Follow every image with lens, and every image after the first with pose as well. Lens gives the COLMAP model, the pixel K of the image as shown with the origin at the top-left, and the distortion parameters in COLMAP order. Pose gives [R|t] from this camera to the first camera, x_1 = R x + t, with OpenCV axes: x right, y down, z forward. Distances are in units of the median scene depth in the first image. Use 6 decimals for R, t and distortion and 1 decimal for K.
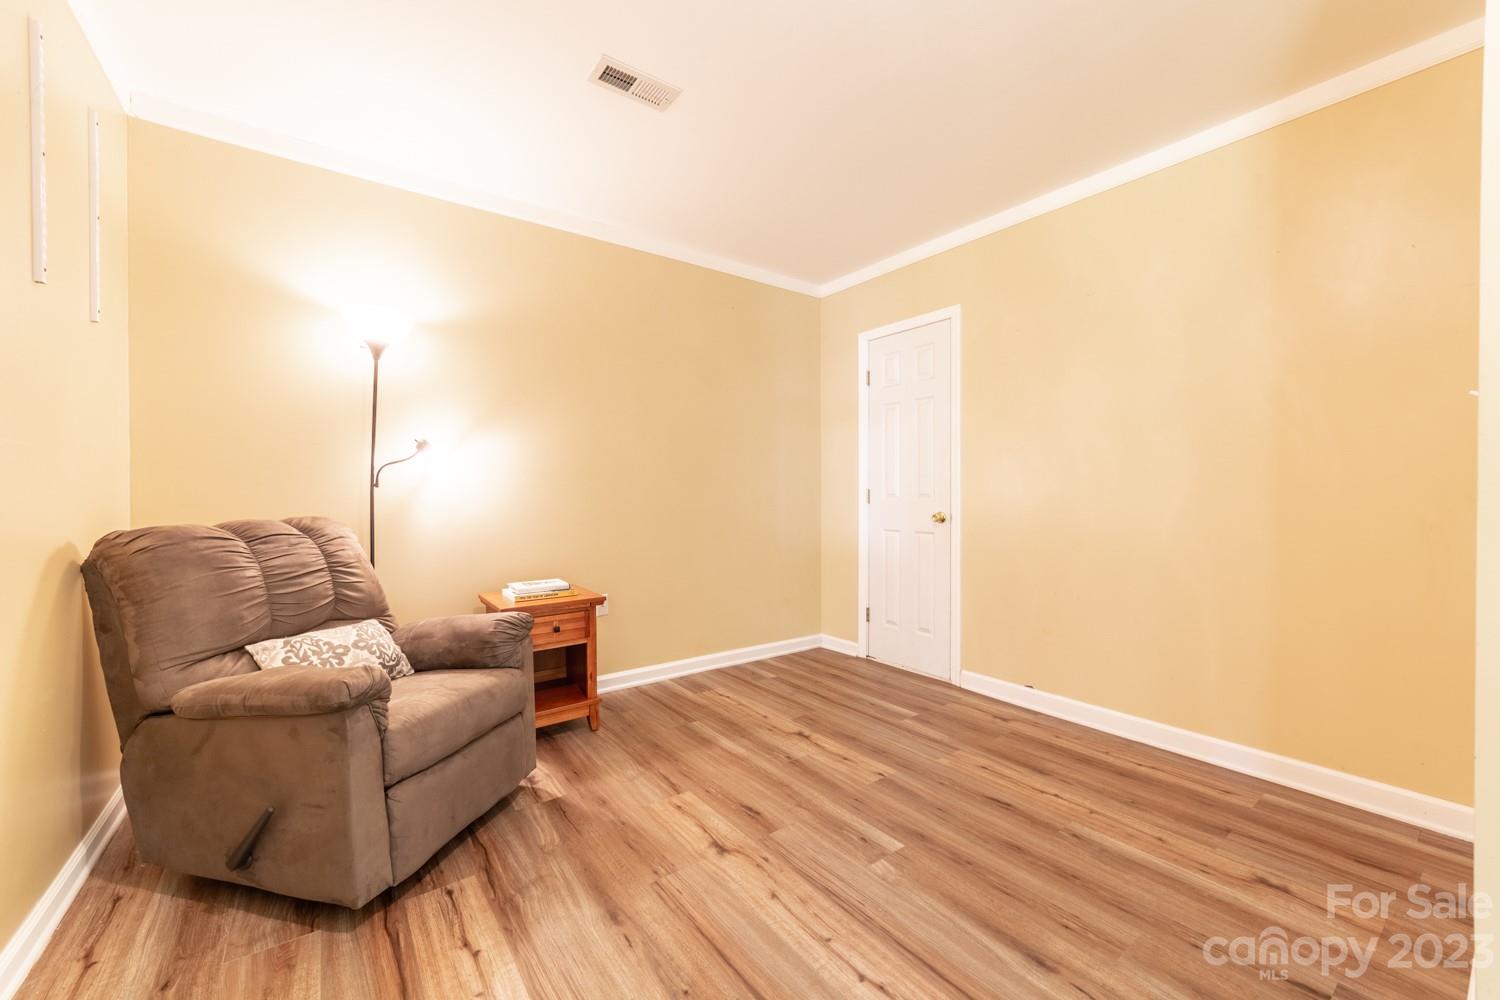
lens RADIAL K [[585.8, 0, 746.5], [0, 585.8, 494.4], [0, 0, 1]] dist [-0.019827, 0.007018]
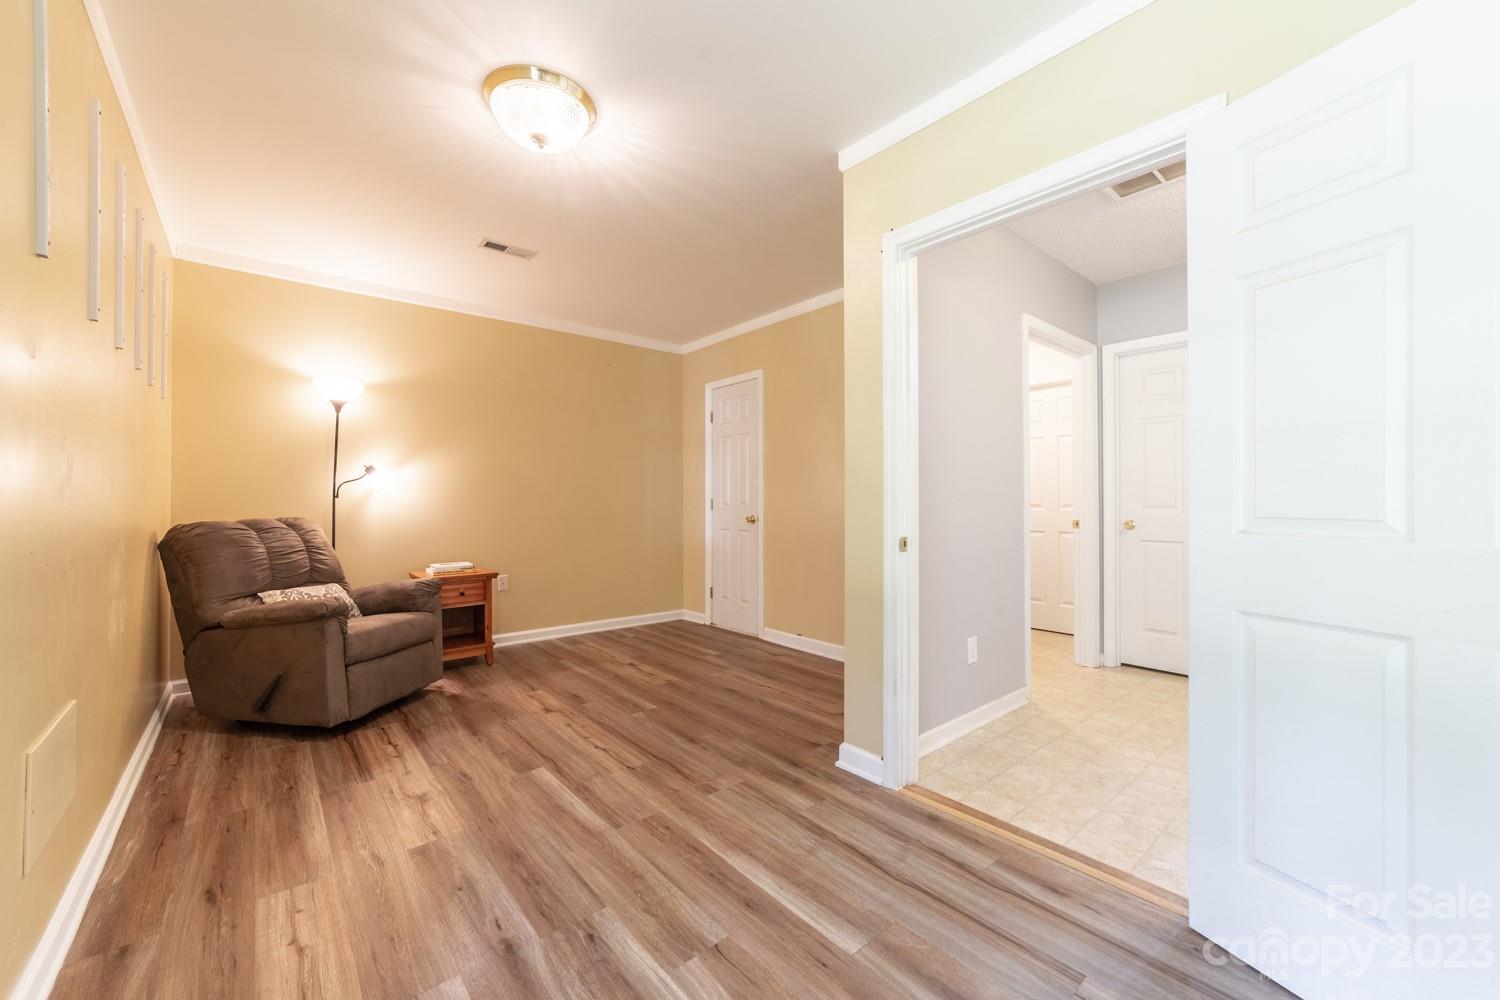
lens RADIAL K [[585.8, 0, 746.5], [0, 585.8, 494.4], [0, 0, 1]] dist [-0.019827, 0.007018]
pose [[0.997754, 0.000693, 0.066979, 0.367657], [0.000430, 0.999860, -0.016747, 0.004940], [-0.066981, 0.016739, 0.997614, -0.657410]]
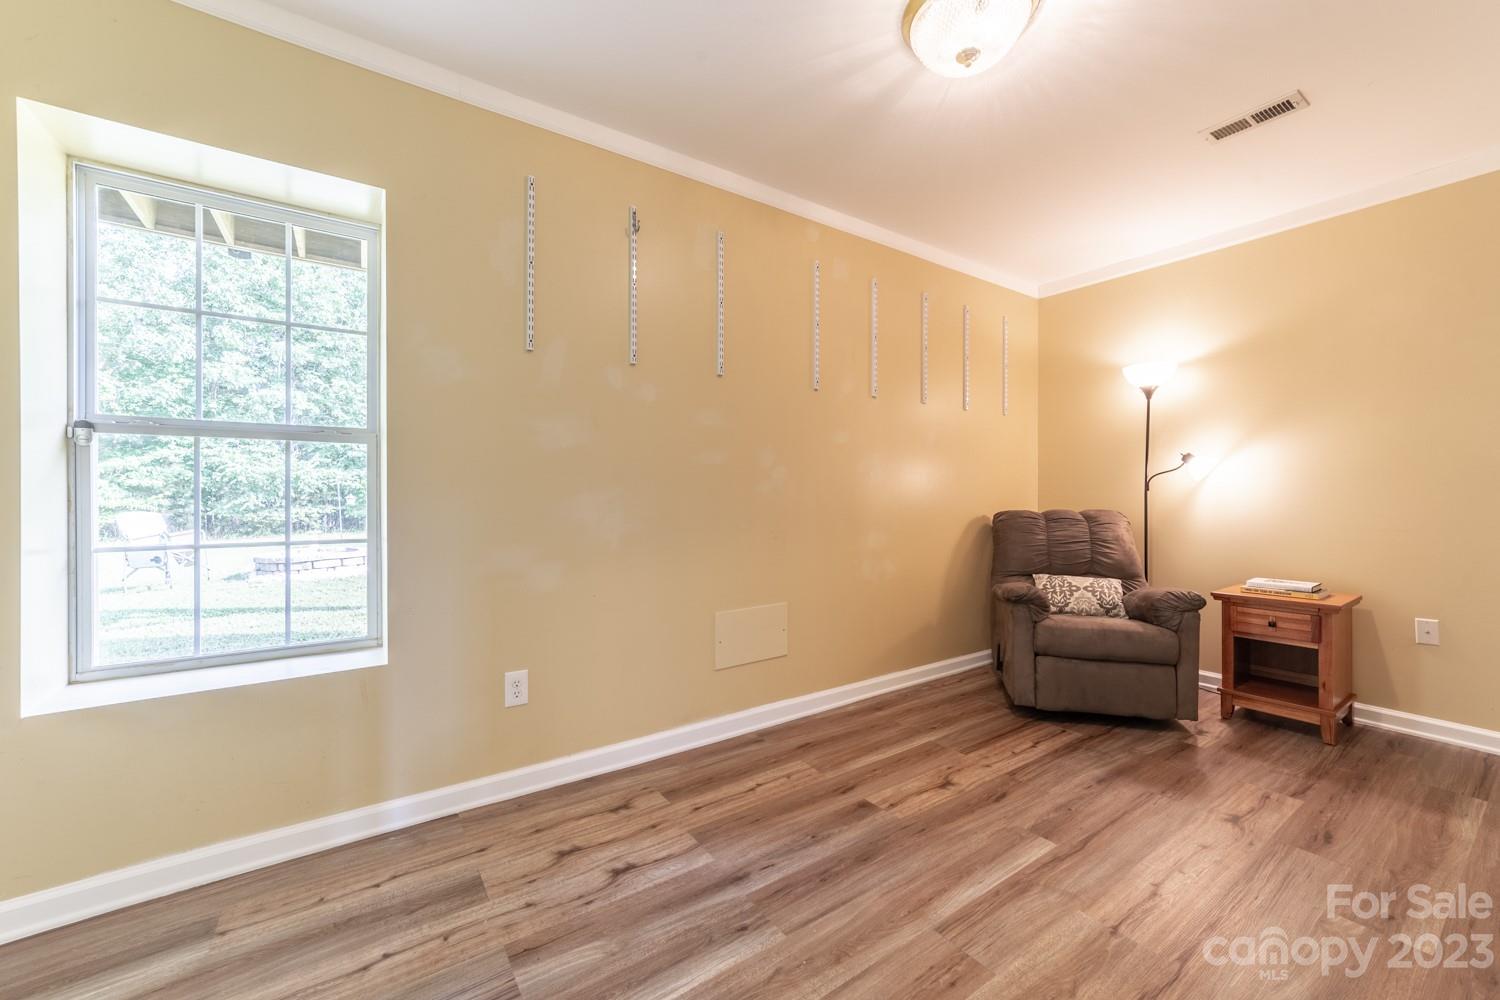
lens RADIAL K [[585.8, 0, 746.5], [0, 585.8, 494.4], [0, 0, 1]] dist [-0.019827, 0.007018]
pose [[-0.036285, 0.002310, -0.999339, 0.940974], [-0.006599, 0.999975, 0.002551, -0.000433], [0.999320, 0.006687, -0.036269, 0.105211]]
